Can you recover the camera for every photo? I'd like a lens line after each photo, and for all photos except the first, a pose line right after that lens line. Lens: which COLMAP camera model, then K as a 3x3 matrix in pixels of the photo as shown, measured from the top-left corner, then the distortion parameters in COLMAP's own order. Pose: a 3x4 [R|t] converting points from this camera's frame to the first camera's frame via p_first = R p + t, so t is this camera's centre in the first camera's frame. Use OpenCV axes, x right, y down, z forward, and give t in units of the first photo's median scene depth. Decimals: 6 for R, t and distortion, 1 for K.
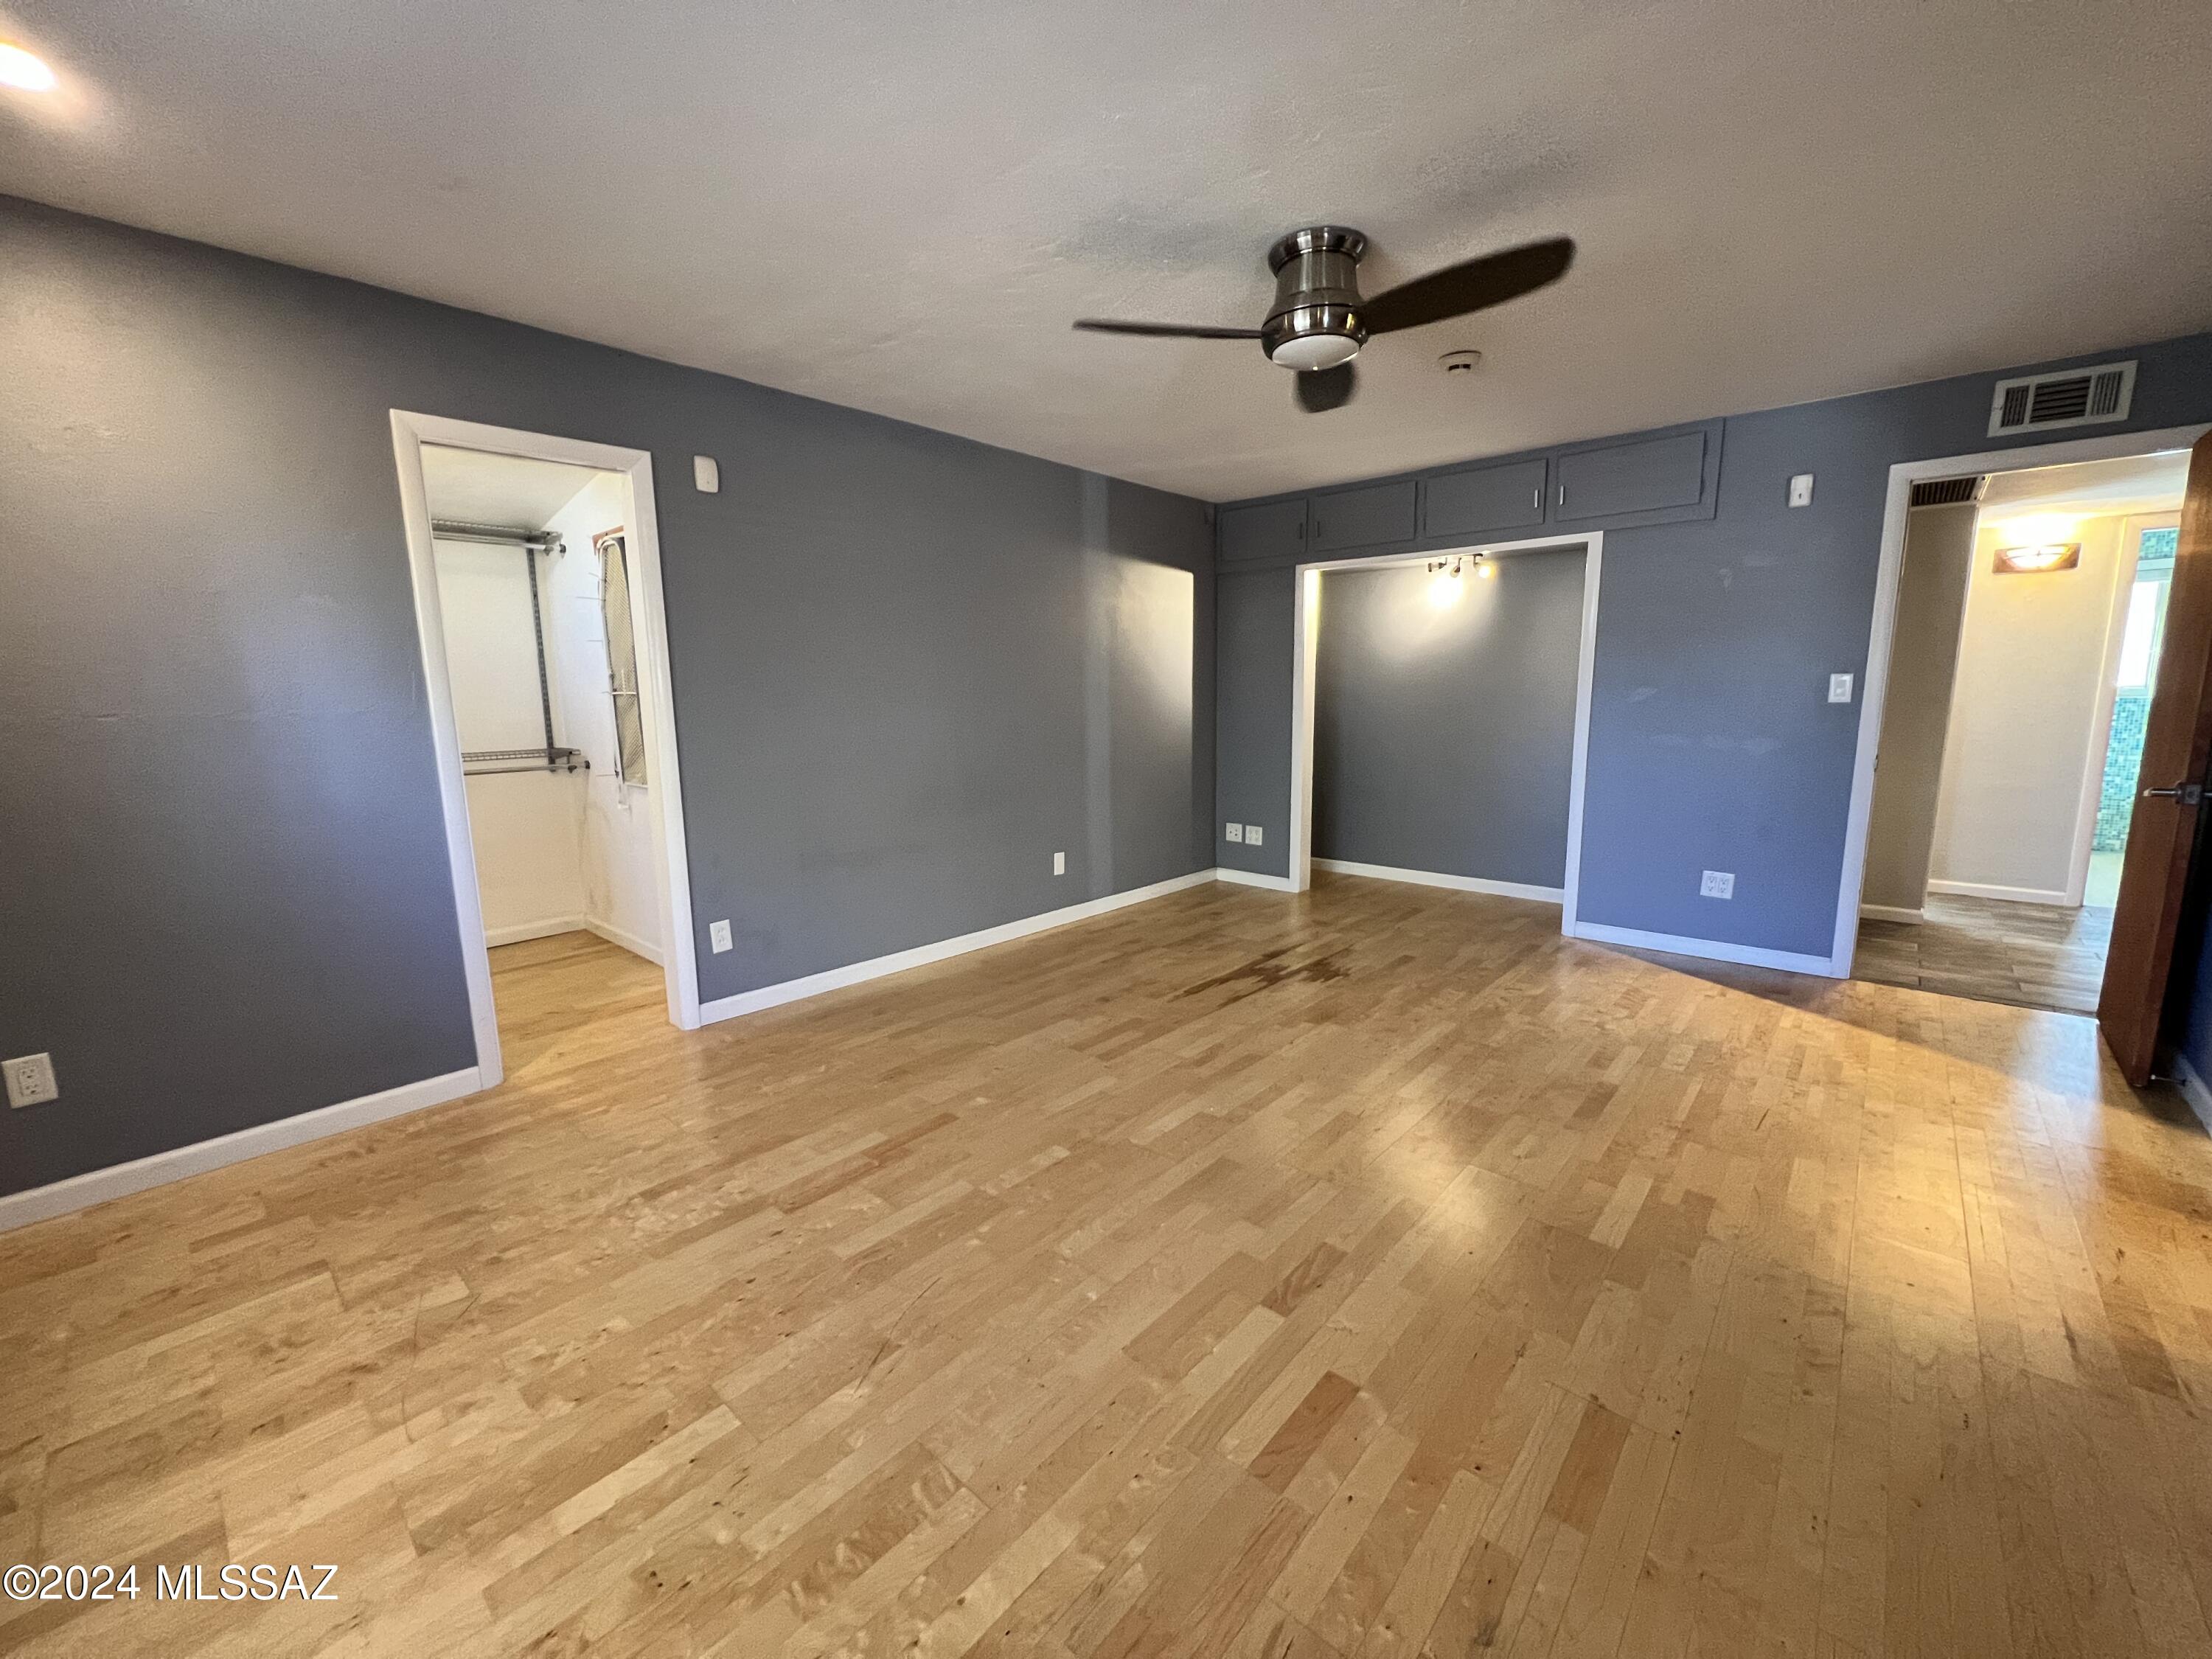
lens RADIAL K [[883.2, 0, 1099.6], [0, 883.2, 827.1], [0, 0, 1]] dist [-0.001265, 0.000723]
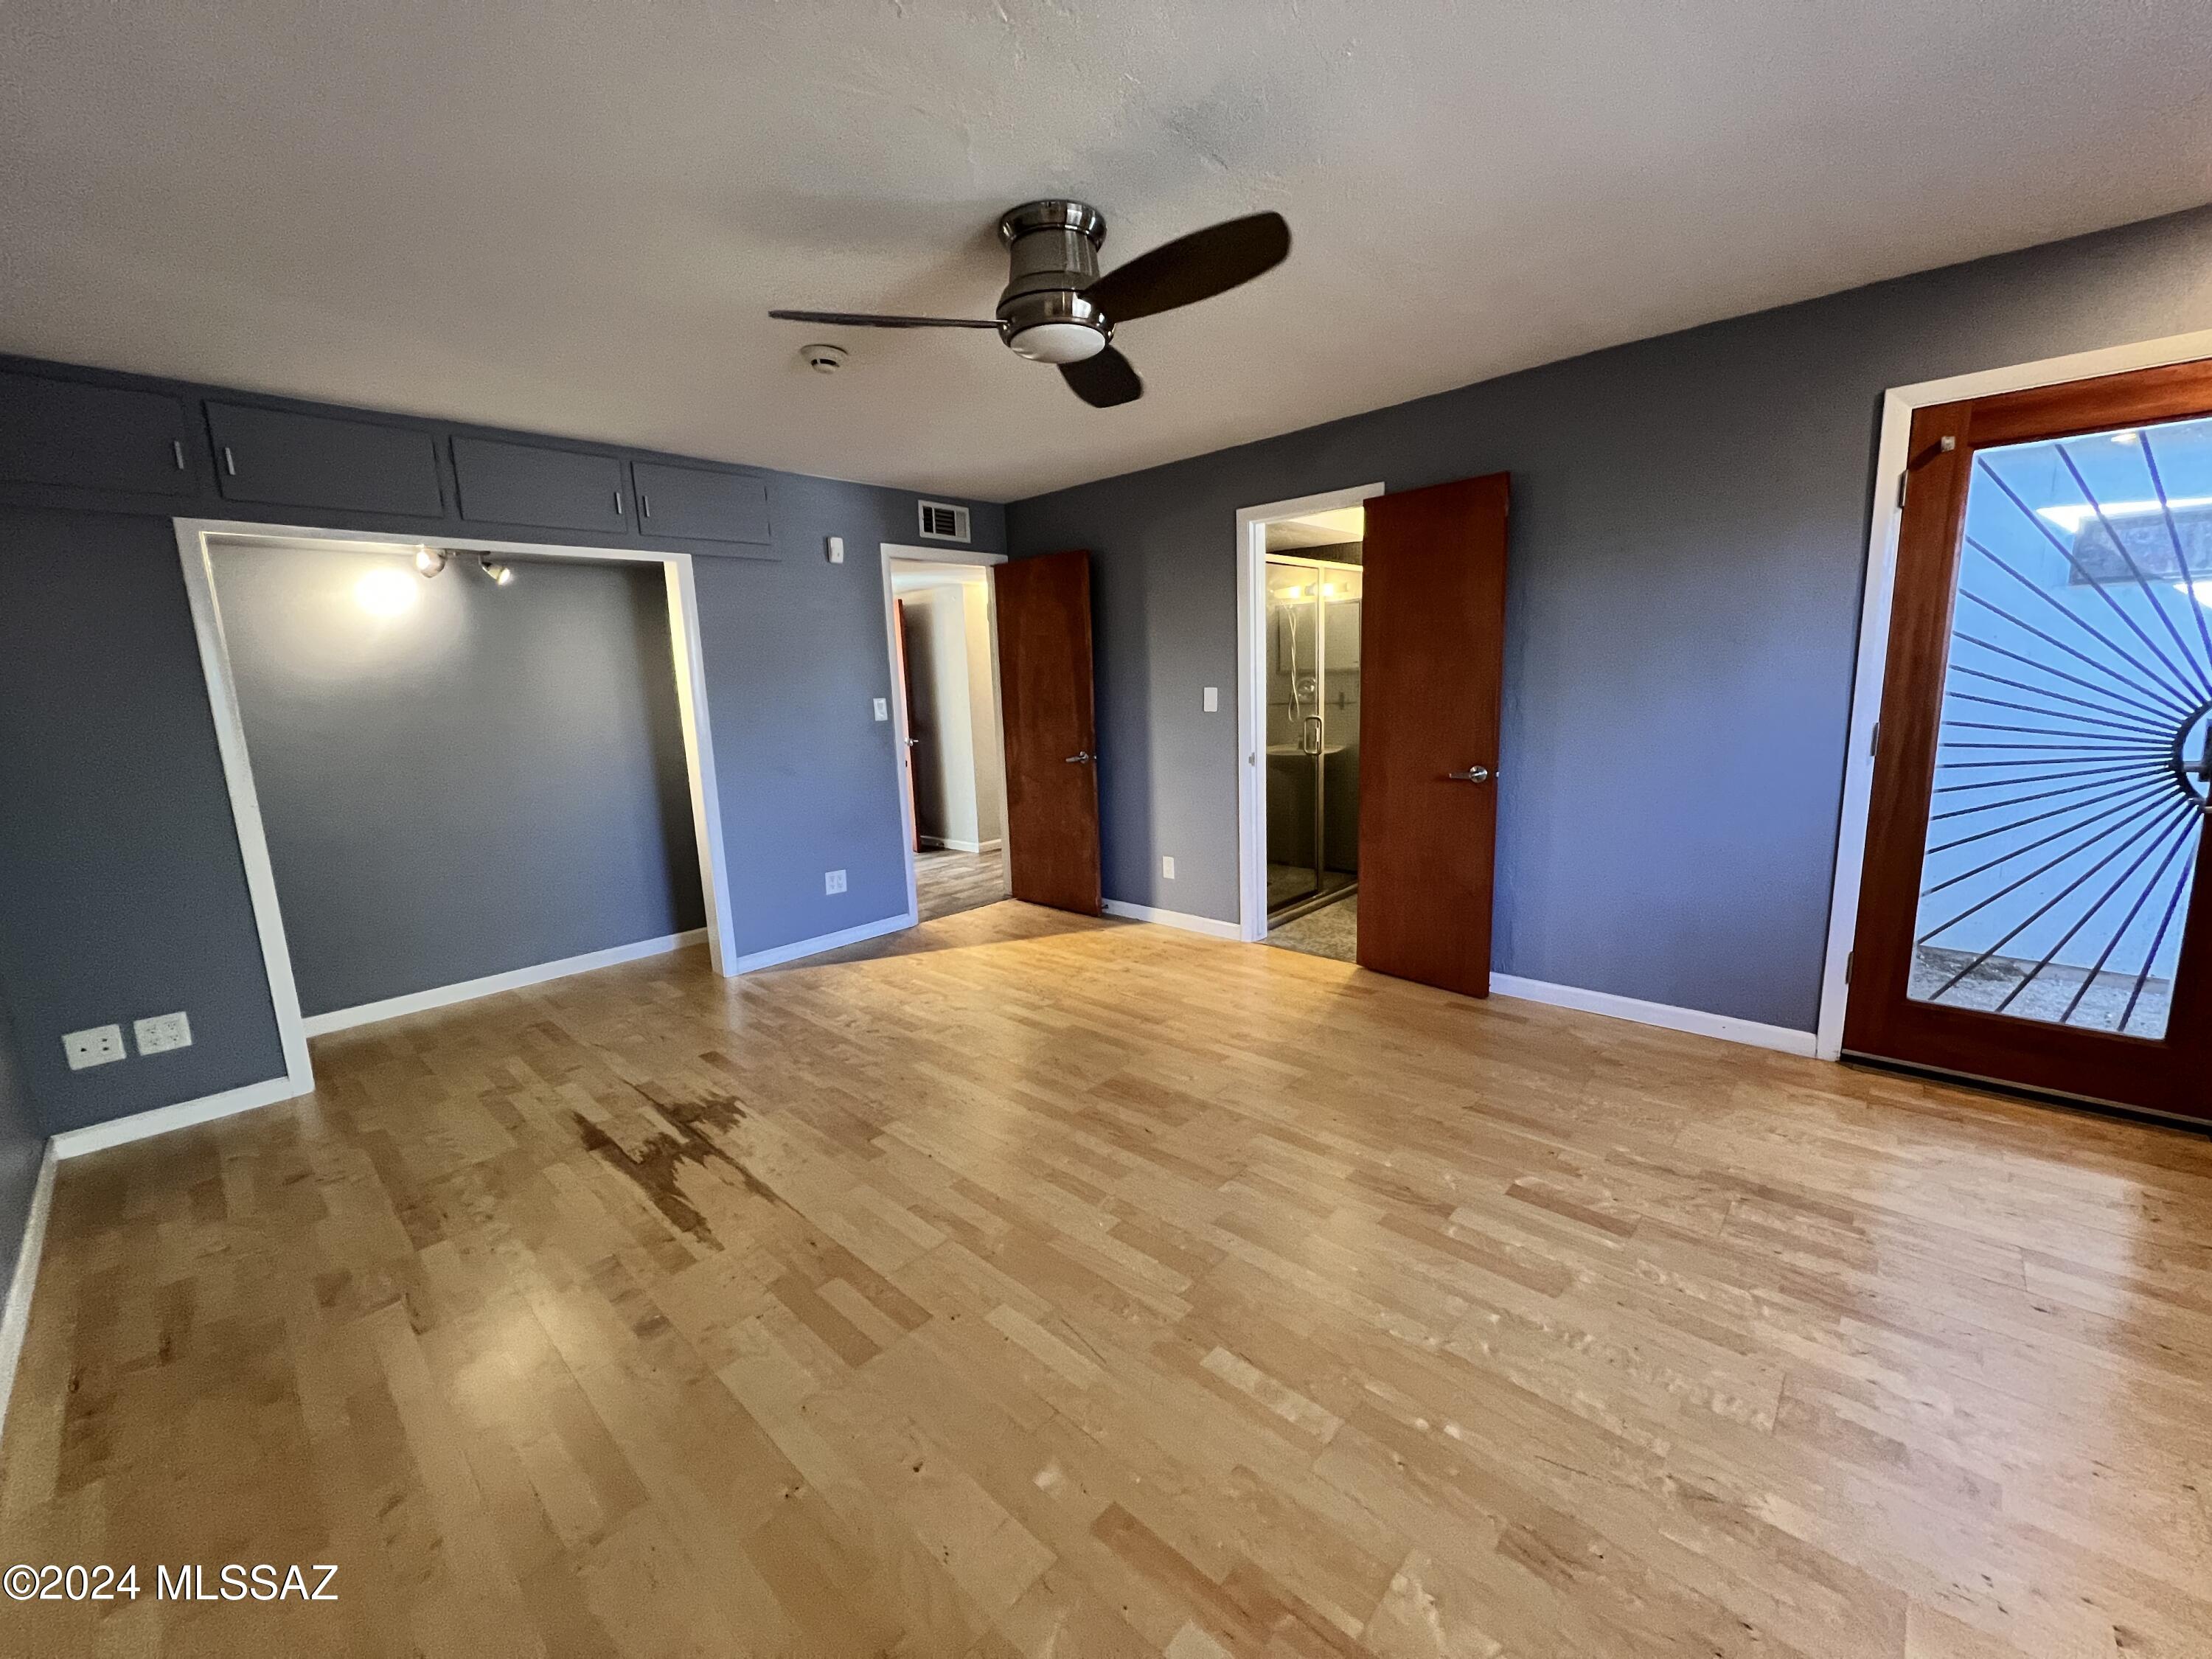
lens RADIAL K [[883.2, 0, 1099.6], [0, 883.2, 827.1], [0, 0, 1]] dist [-0.001265, 0.000723]
pose [[0.025398, -0.157473, 0.987197, -0.438858], [0.191871, 0.969923, 0.149781, -0.116324], [-0.981092, 0.185610, 0.054849, 0.613426]]
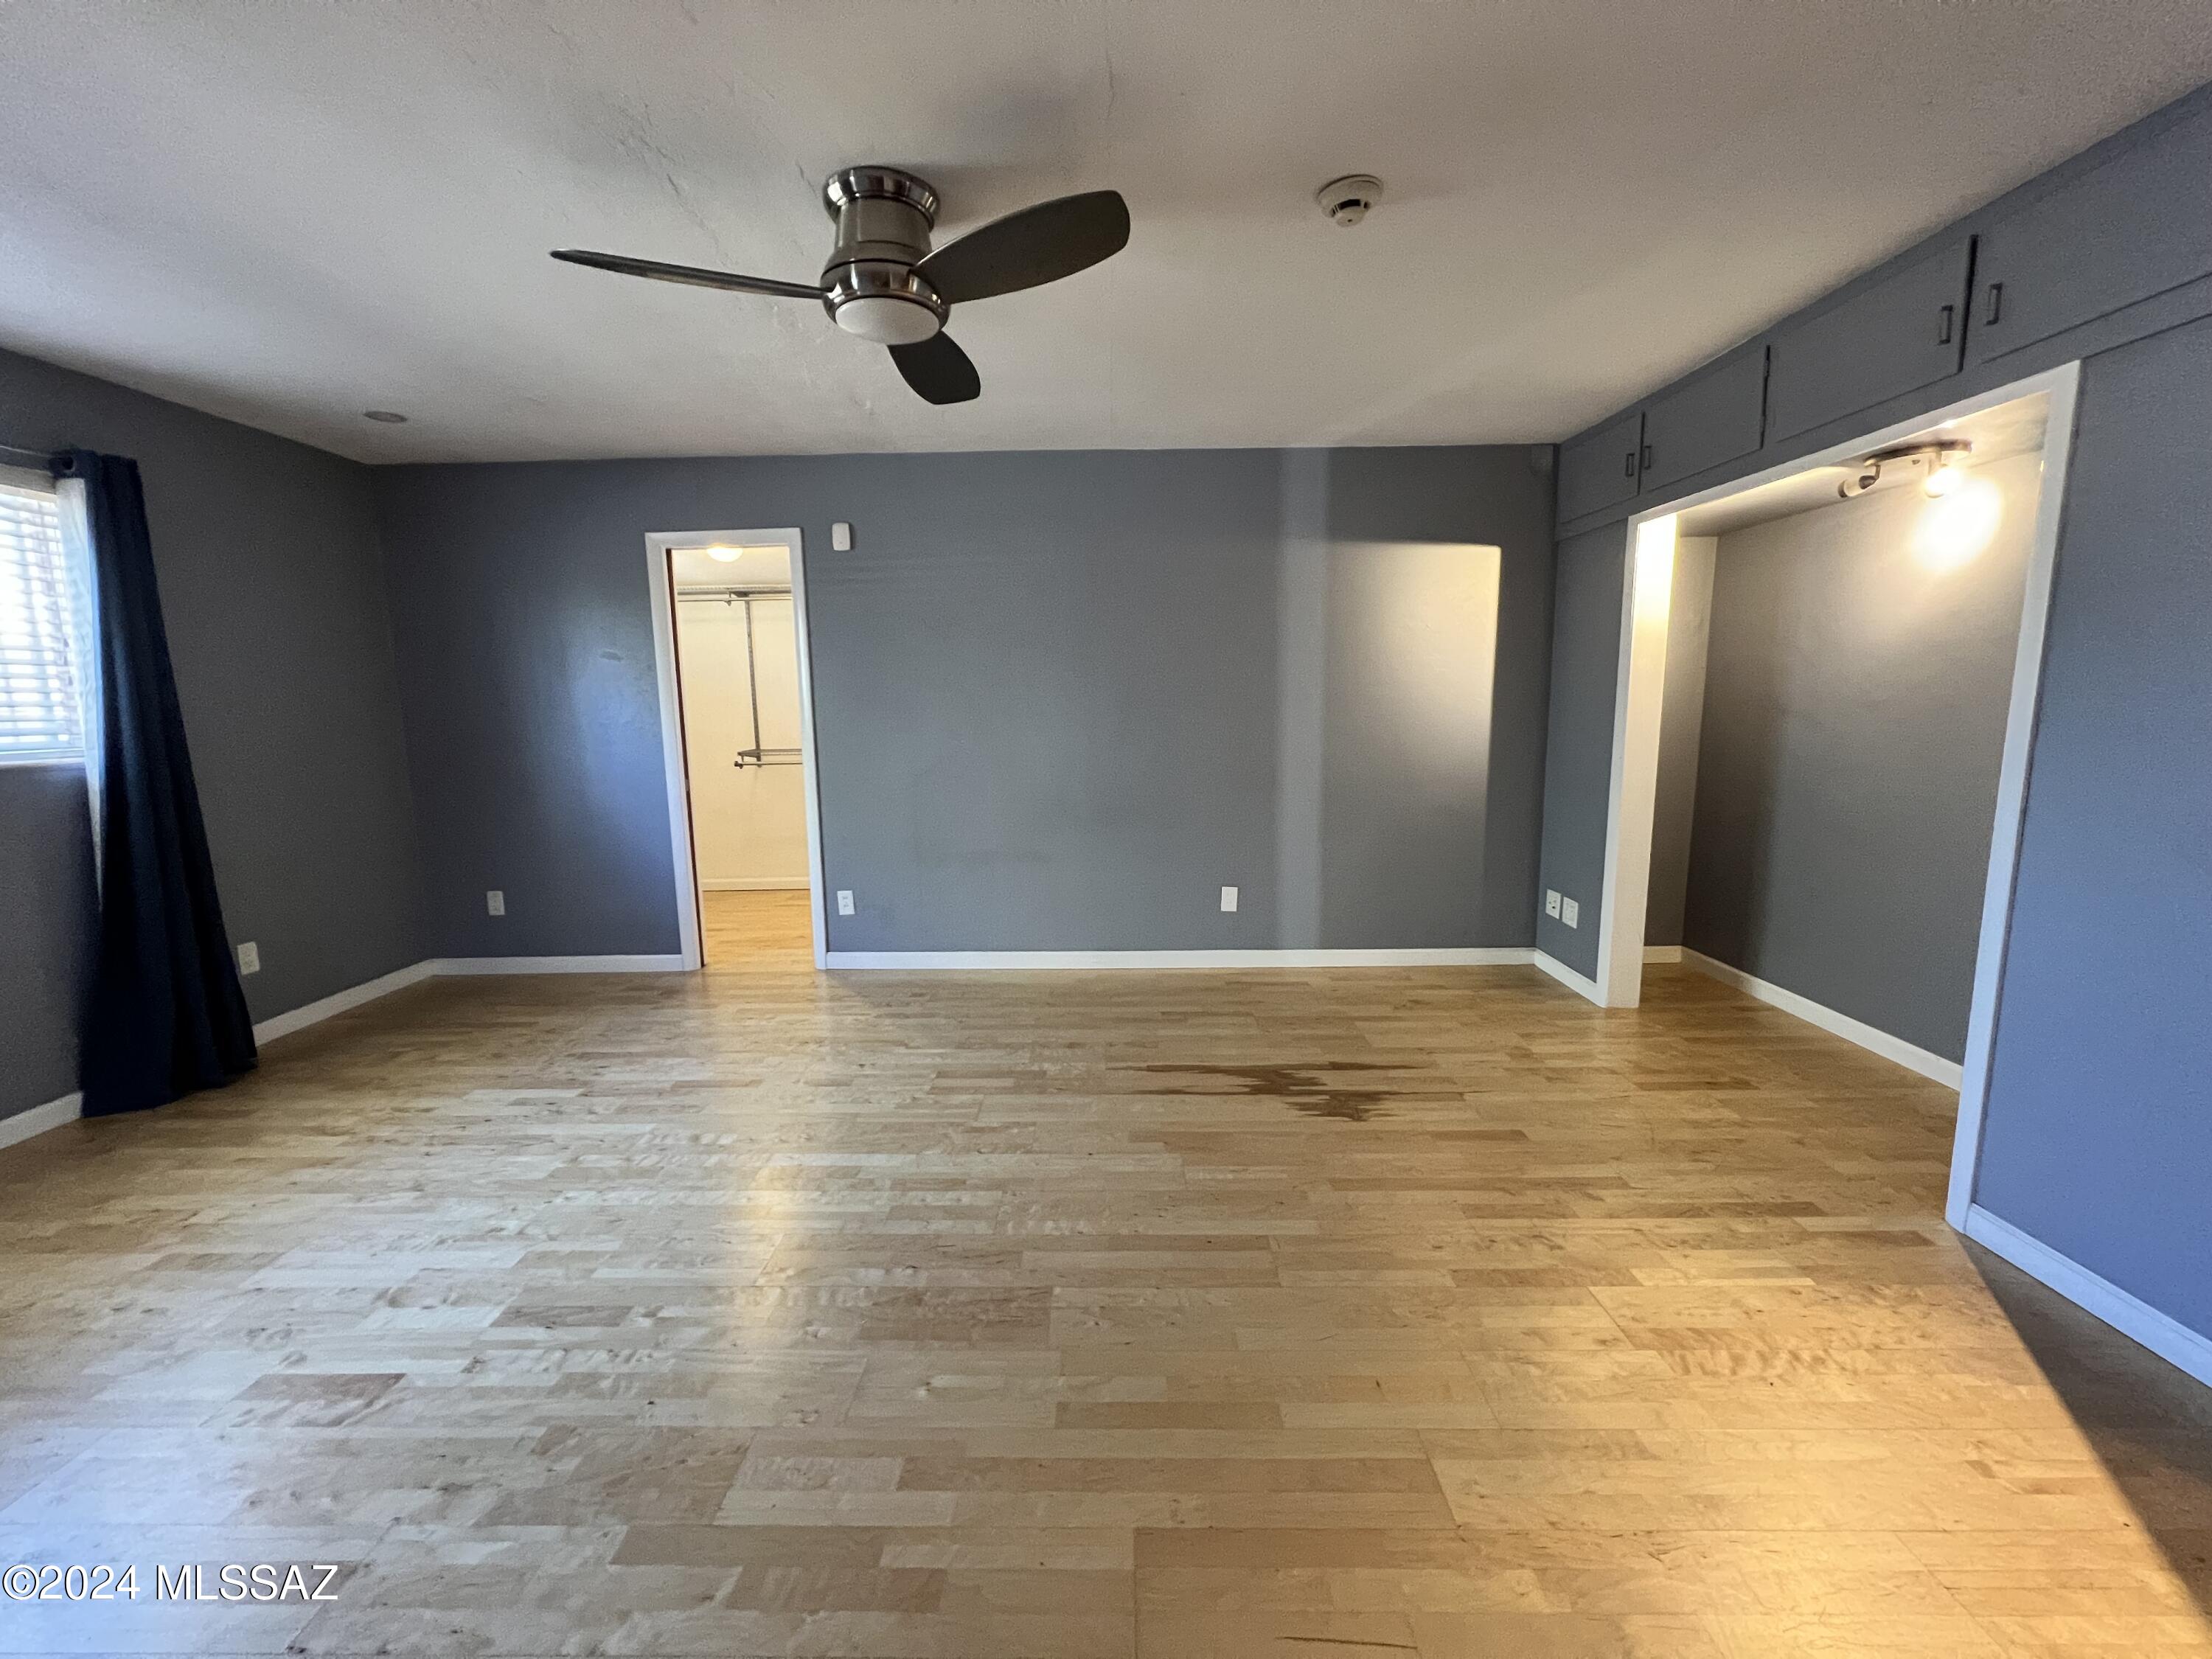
lens RADIAL K [[883.2, 0, 1099.6], [0, 883.2, 827.1], [0, 0, 1]] dist [-0.001265, 0.000723]
pose [[0.659245, 0.109933, -0.743849, 0.649279], [-0.109505, 0.992745, 0.049667, -0.075566], [0.743912, 0.048713, 0.666500, 0.376447]]
